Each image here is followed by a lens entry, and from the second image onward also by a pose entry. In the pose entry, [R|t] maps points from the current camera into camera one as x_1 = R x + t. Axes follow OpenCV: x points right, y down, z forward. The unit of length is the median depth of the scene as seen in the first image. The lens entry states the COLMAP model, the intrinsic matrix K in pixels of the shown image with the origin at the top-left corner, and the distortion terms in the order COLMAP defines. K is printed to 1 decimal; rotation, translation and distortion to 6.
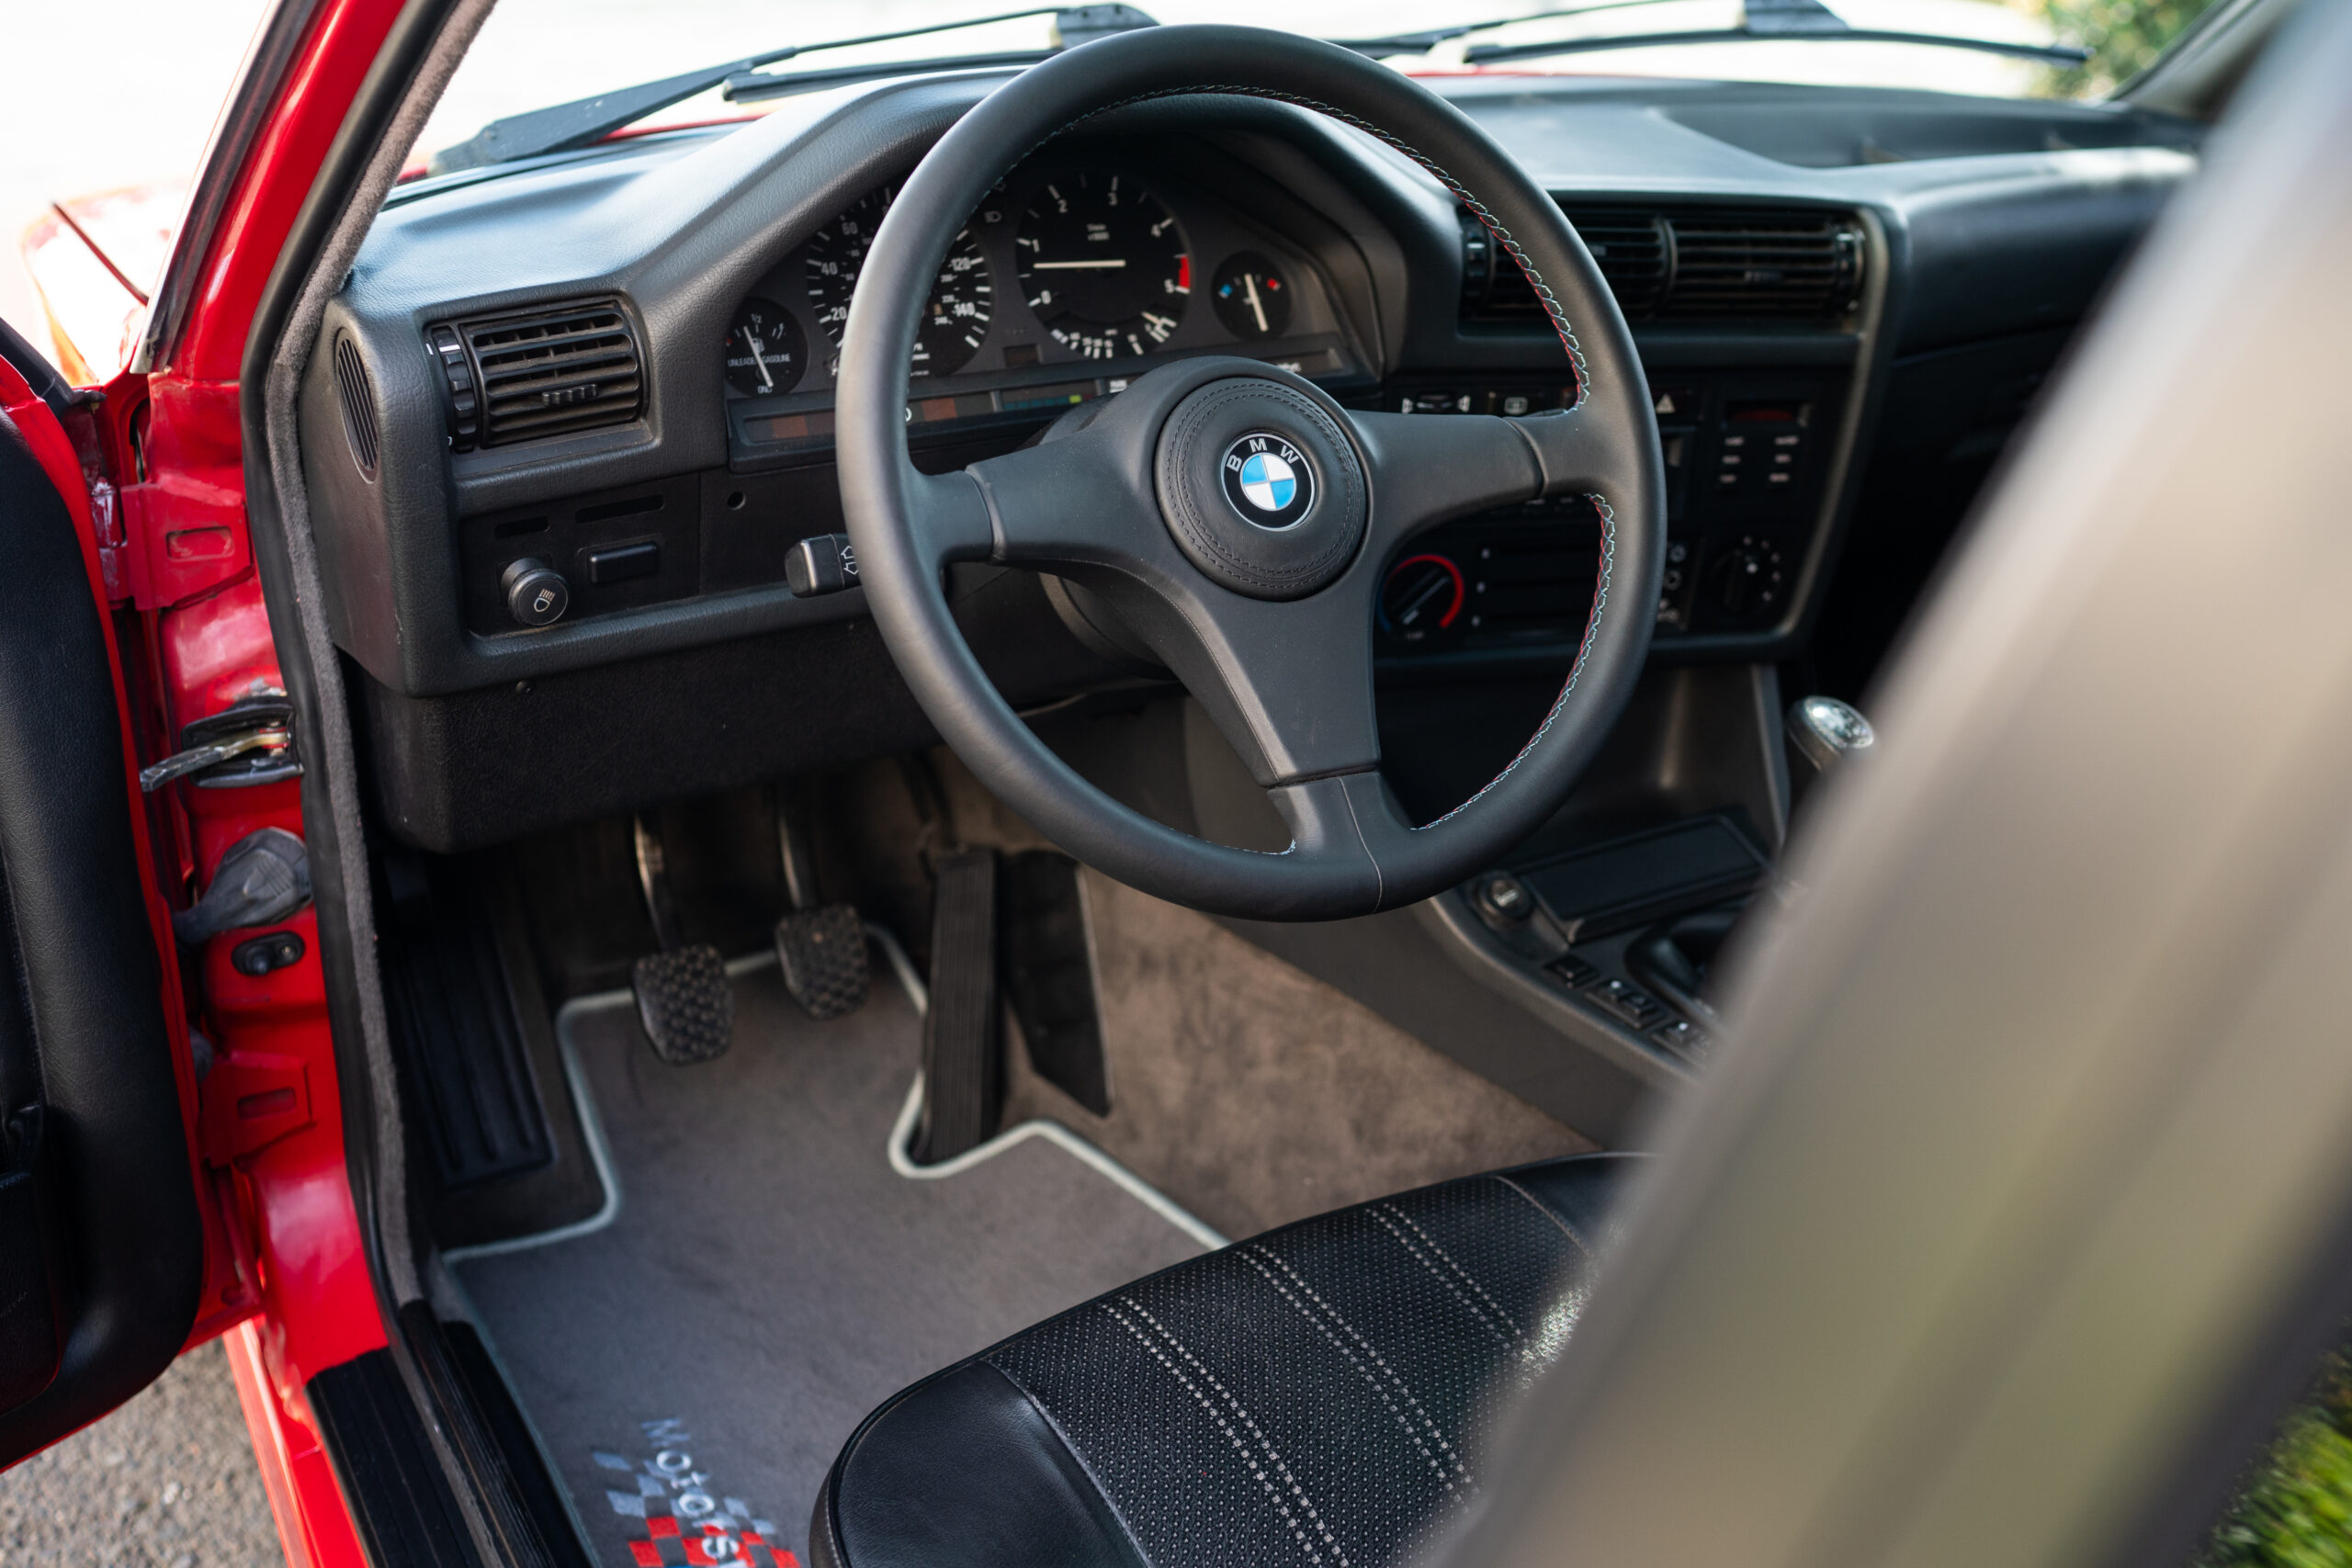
lens RADIAL K [[2315.5, 0, 1173.1], [0, 2315.5, 795.7], [0, 0, 1]] dist [-0.044037, 0.000000]
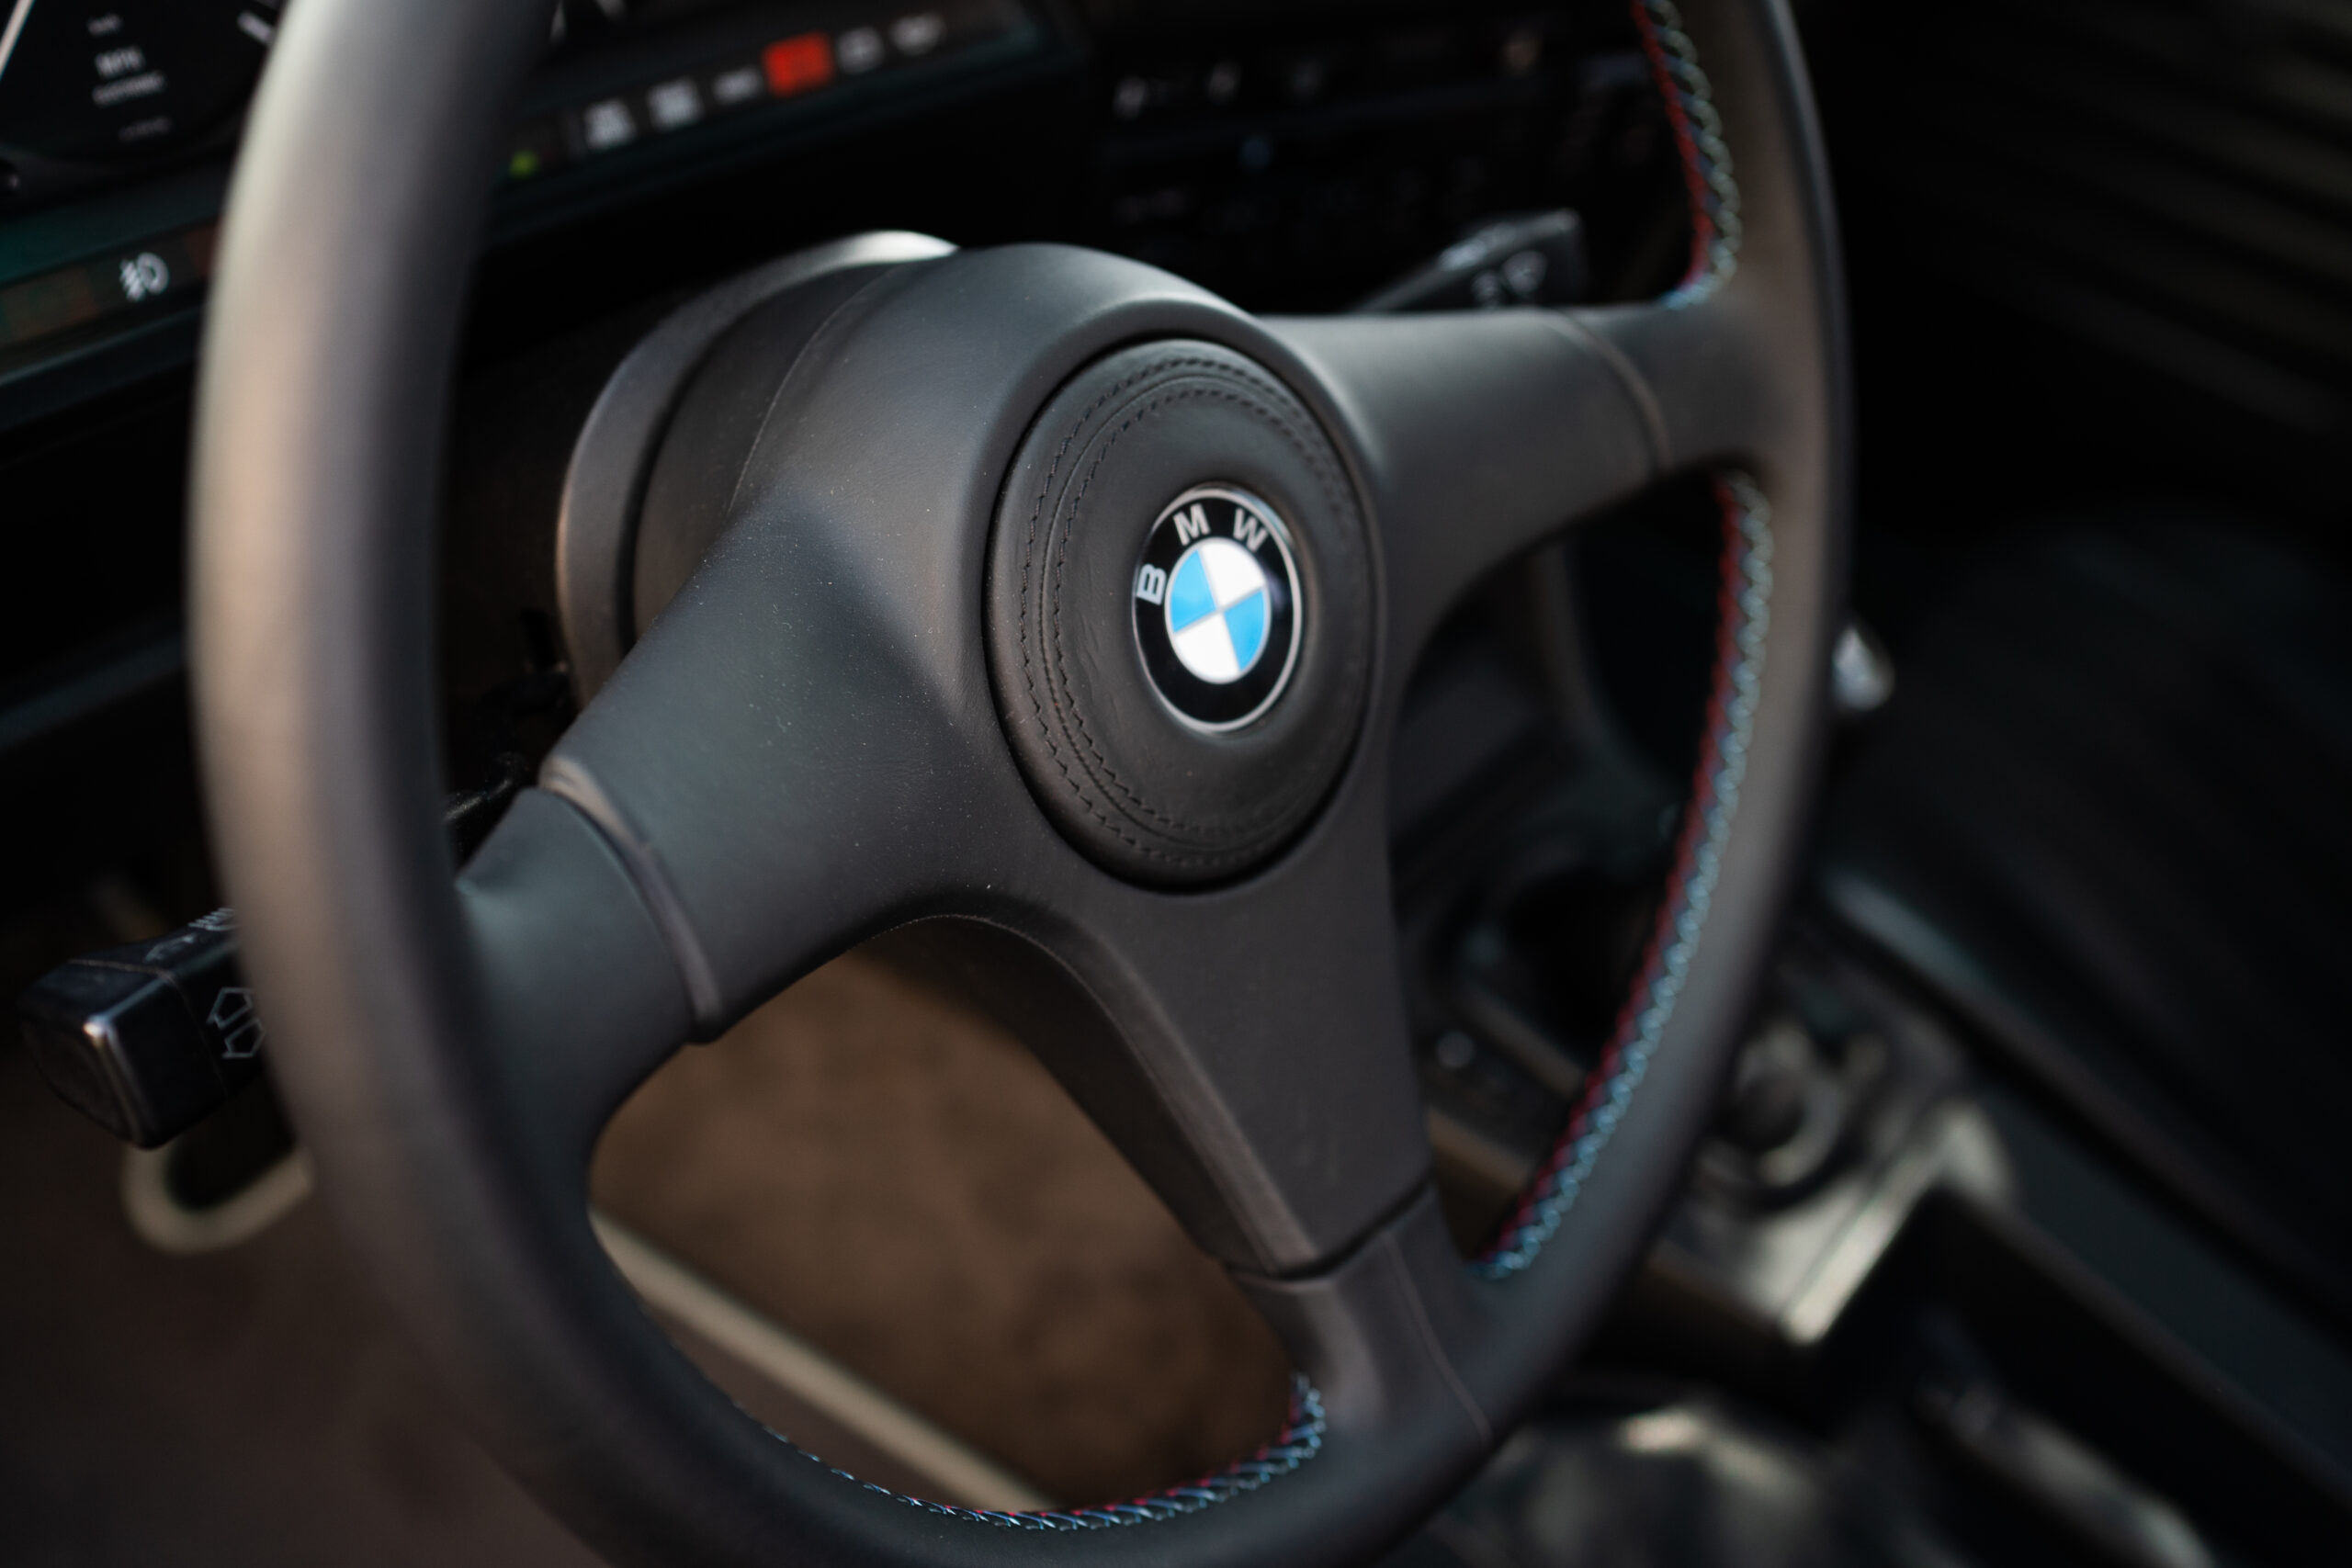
lens RADIAL K [[2315.5, 0, 1171.1], [0, 2315.5, 773.0], [0, 0, 1]] dist [-0.044037, 0.000000]
pose [[0.919539, -0.137679, 0.368094, -0.107286], [0.009512, 0.944149, 0.329381, -0.207799], [-0.392884, -0.299377, 0.869491, 0.522578]]
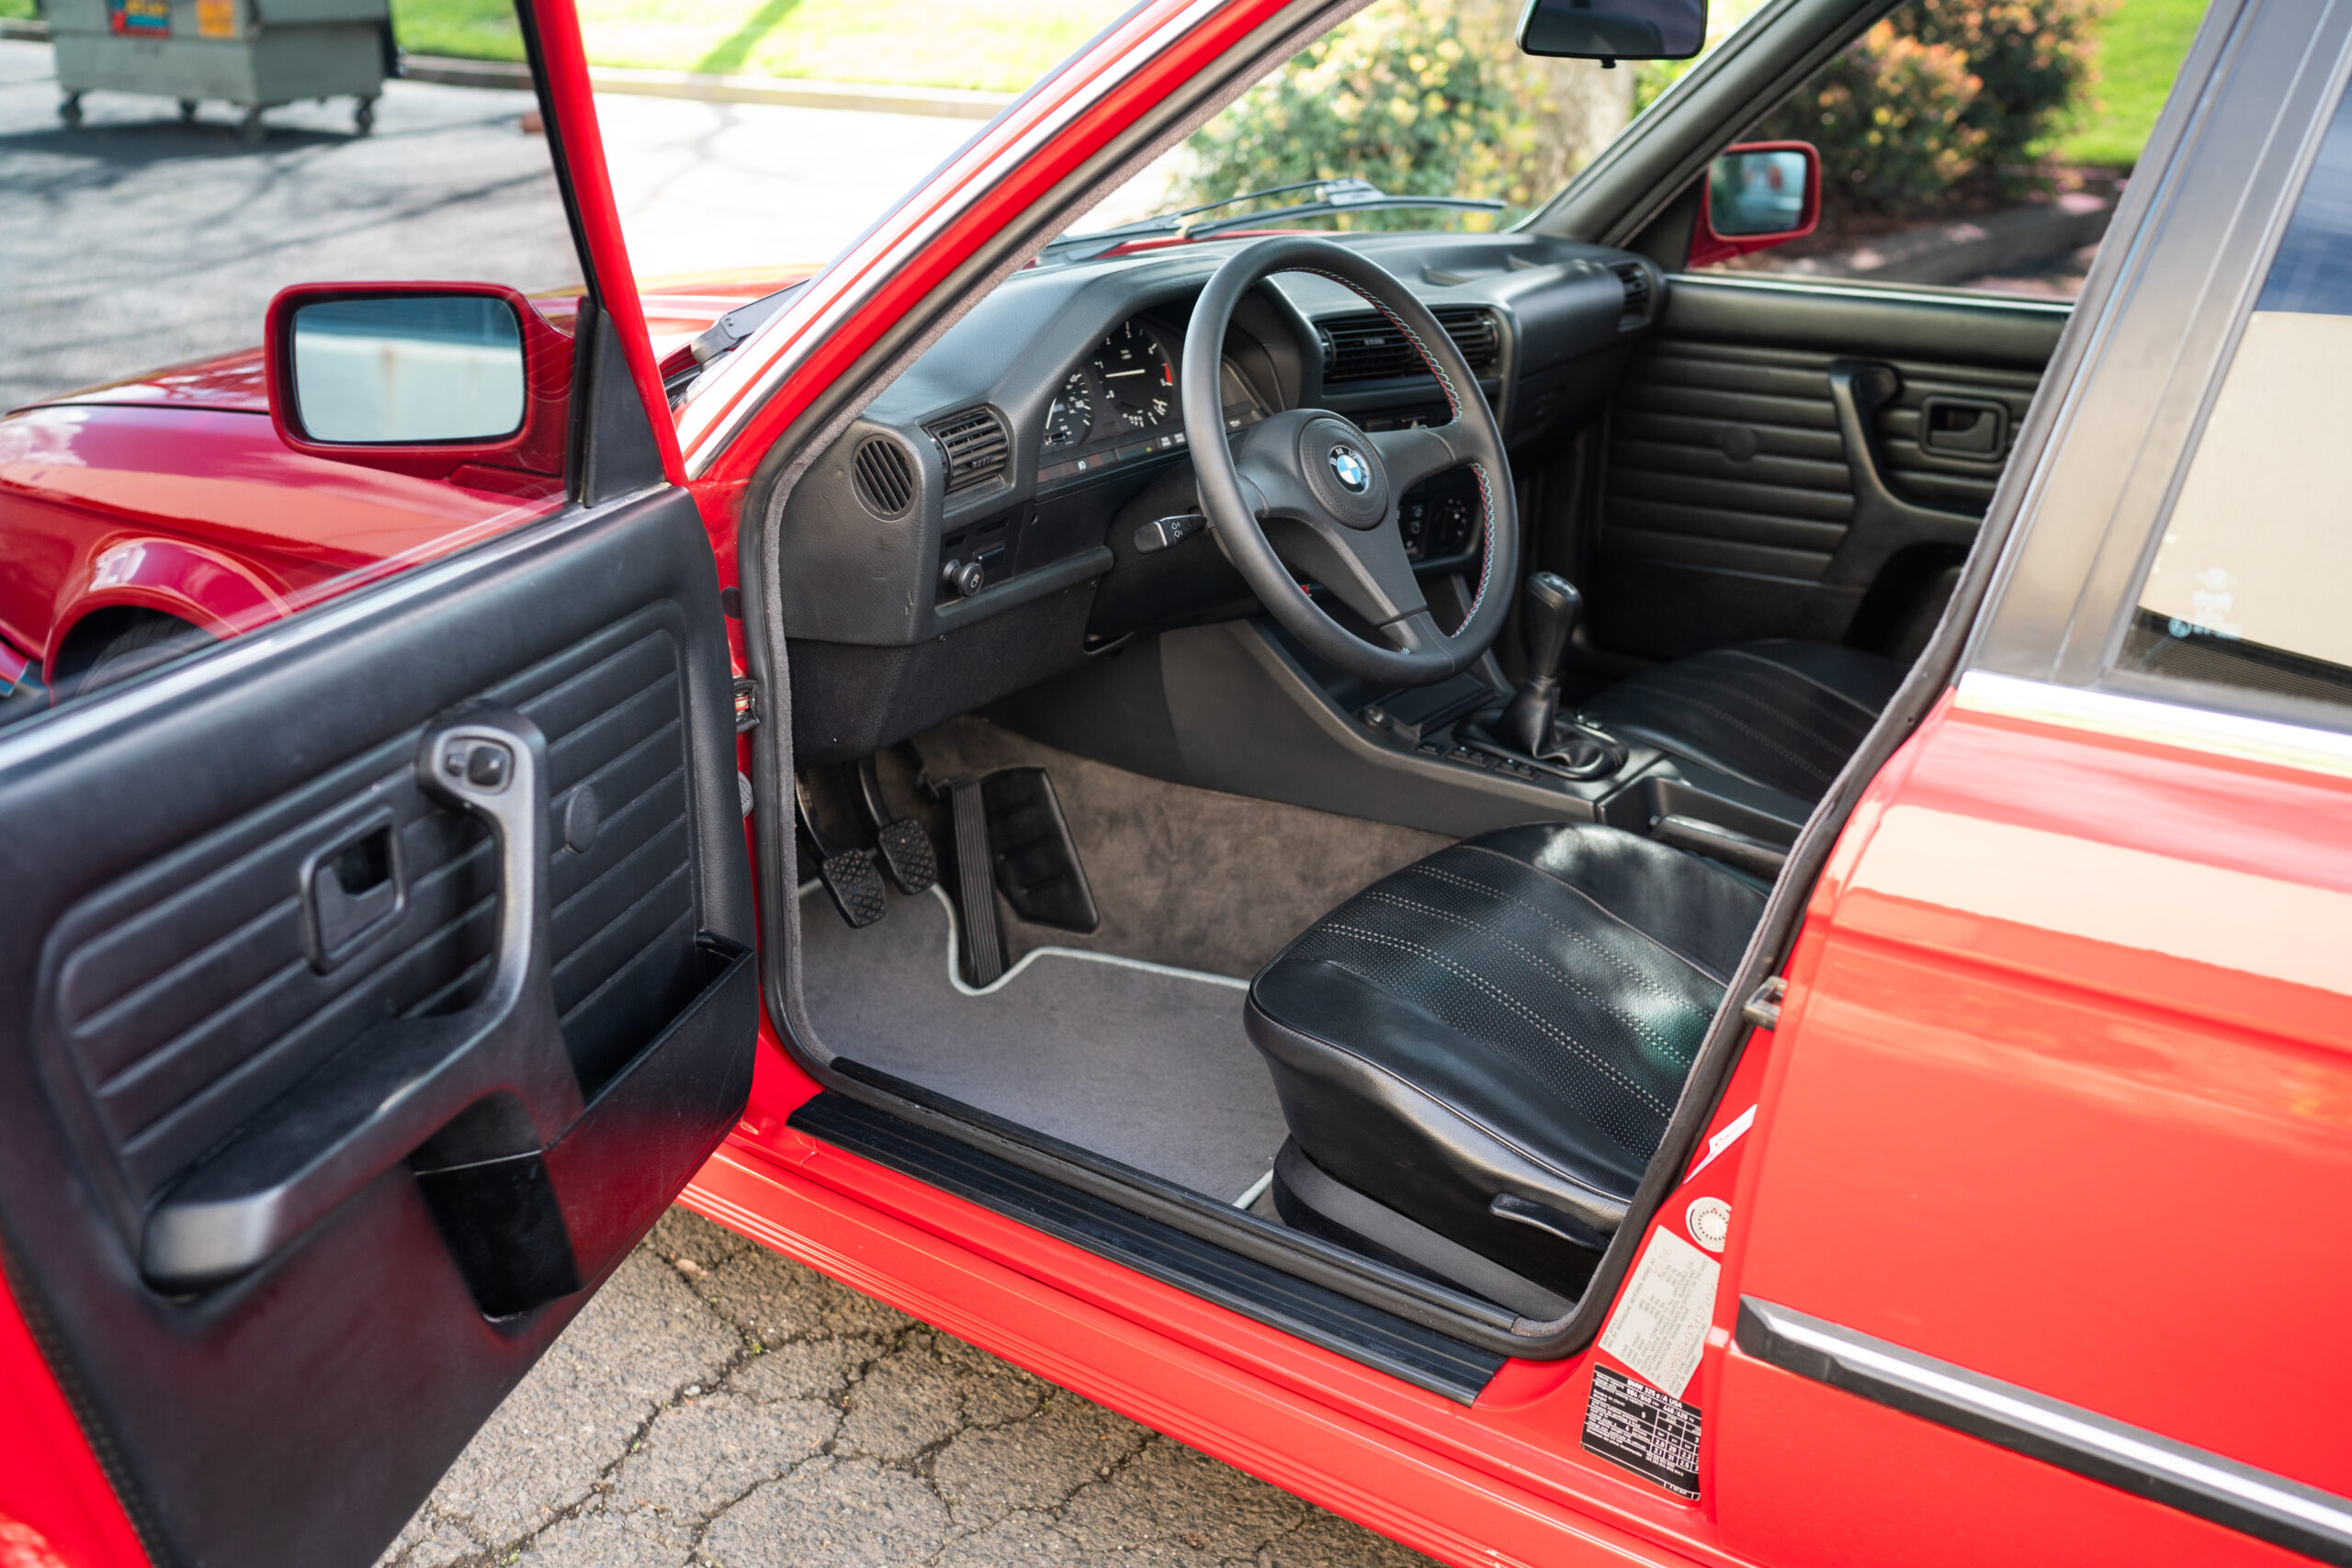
lens RADIAL K [[2315.5, 0, 1174.9], [0, 2315.5, 780.9], [0, 0, 1]] dist [-0.044037, 0.000000]
pose [[0.913336, -0.151393, 0.378019, -0.711317], [0.173462, 0.984528, -0.024808, 0.116867], [-0.368414, 0.088230, 0.925466, -0.576420]]
